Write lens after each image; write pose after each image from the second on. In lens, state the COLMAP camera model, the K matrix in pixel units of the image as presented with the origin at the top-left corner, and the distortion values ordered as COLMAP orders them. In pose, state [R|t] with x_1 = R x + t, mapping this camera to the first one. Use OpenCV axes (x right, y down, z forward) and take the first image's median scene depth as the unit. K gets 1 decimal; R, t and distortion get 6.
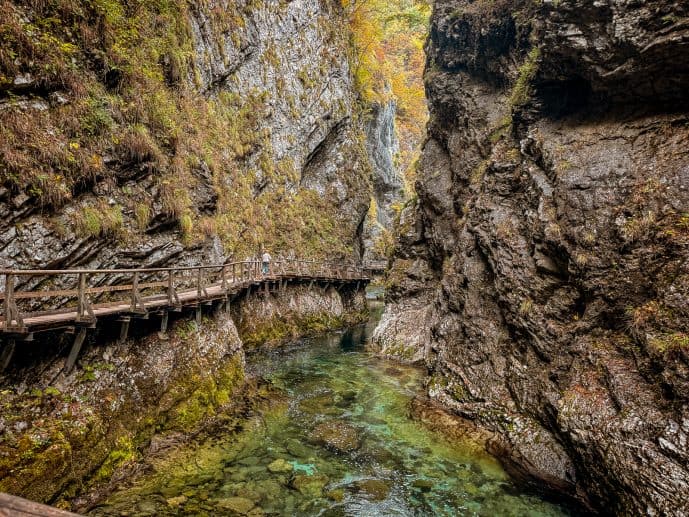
lens RADIAL K [[479.9, 0, 355.0], [0, 479.9, 253.5], [0, 0, 1]] dist [0.036462, -0.034333]
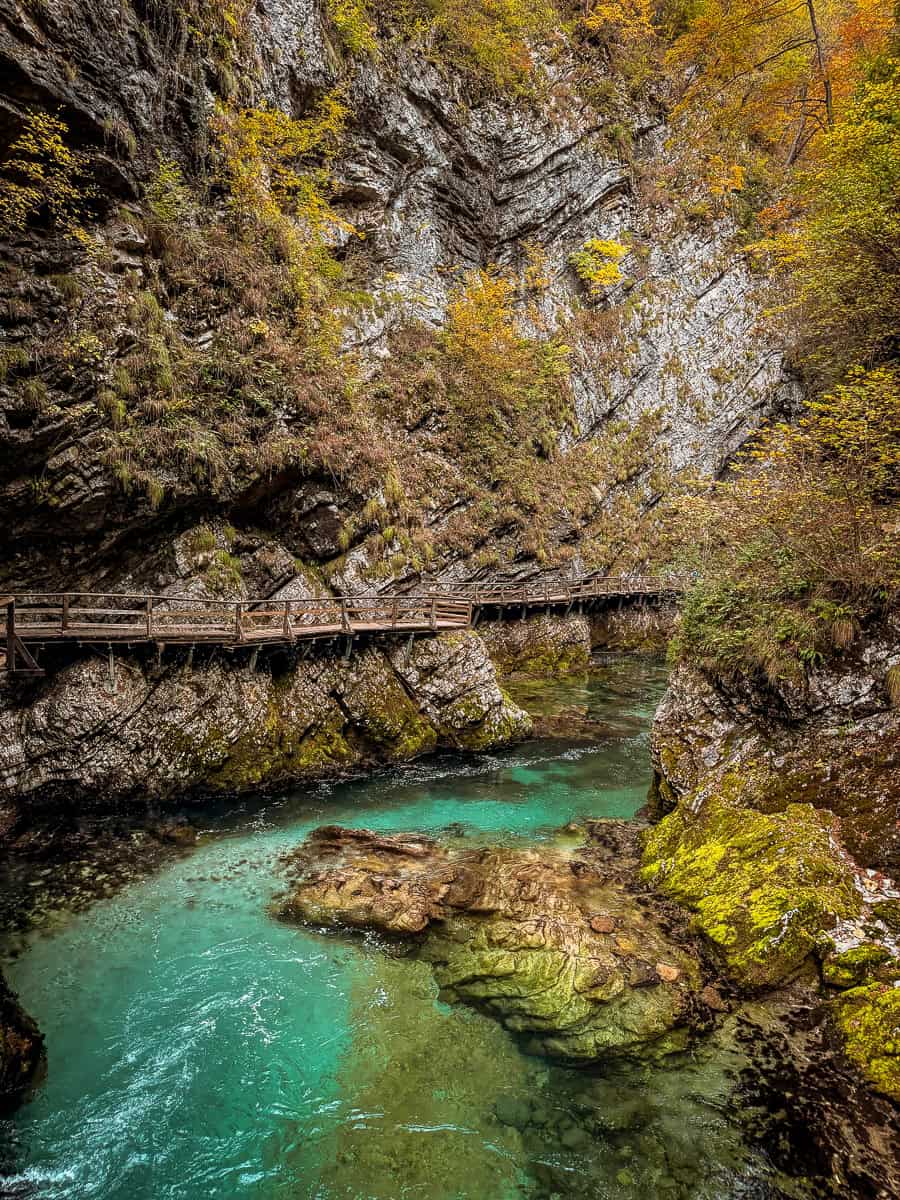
lens RADIAL K [[829.9, 0, 439.0], [0, 829.9, 616.9], [0, 0, 1]] dist [0.041964, -0.050210]
pose [[0.794109, 0.056606, -0.605133, 0.698568], [-0.004941, 0.996222, 0.086705, -0.061159], [0.607755, -0.065863, 0.791389, -0.926201]]
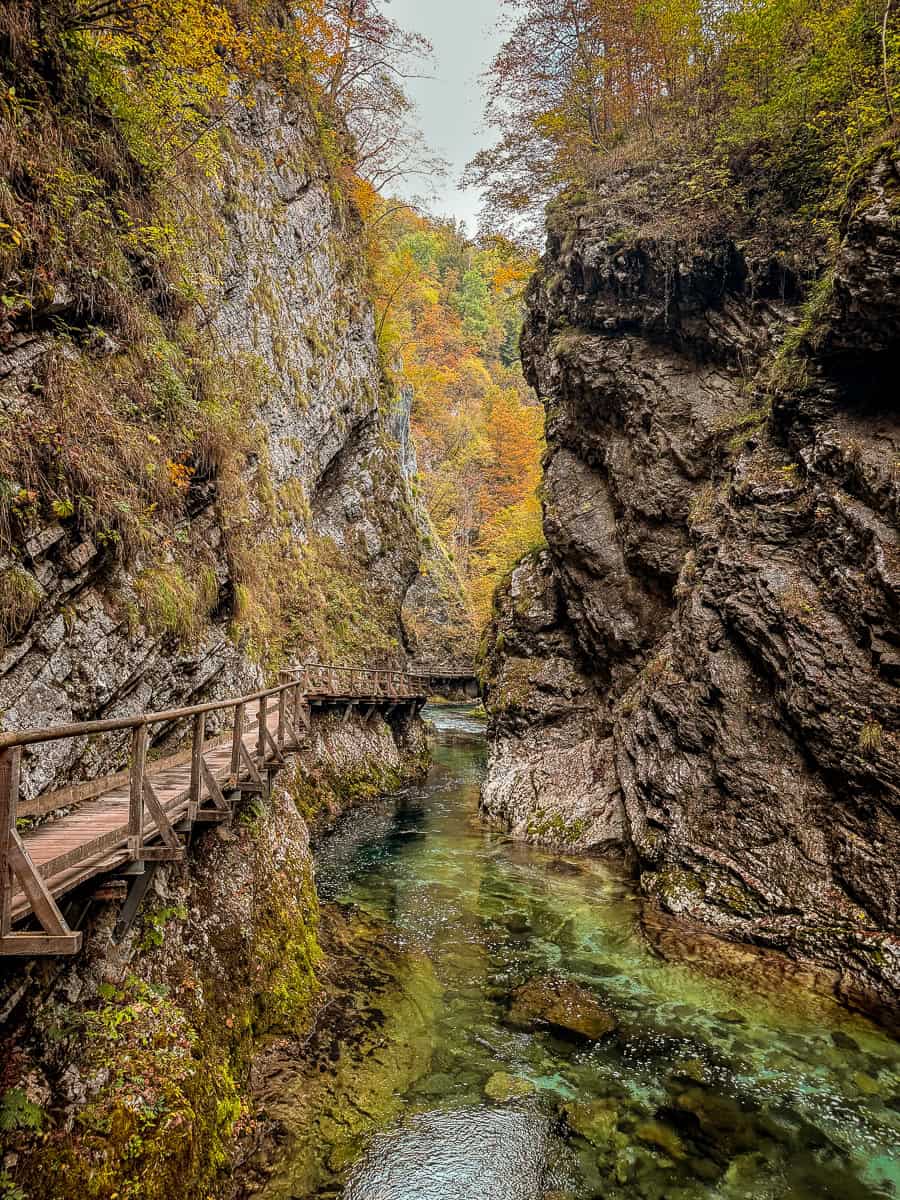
lens RADIAL K [[829.9, 0, 455.3], [0, 829.9, 591.0], [0, 0, 1]] dist [0.041964, -0.050210]
pose [[0.983100, -0.016344, 0.182337, -0.190734], [0.028805, 0.997410, -0.065906, -0.006237], [-0.180788, 0.070045, 0.981025, 0.070171]]
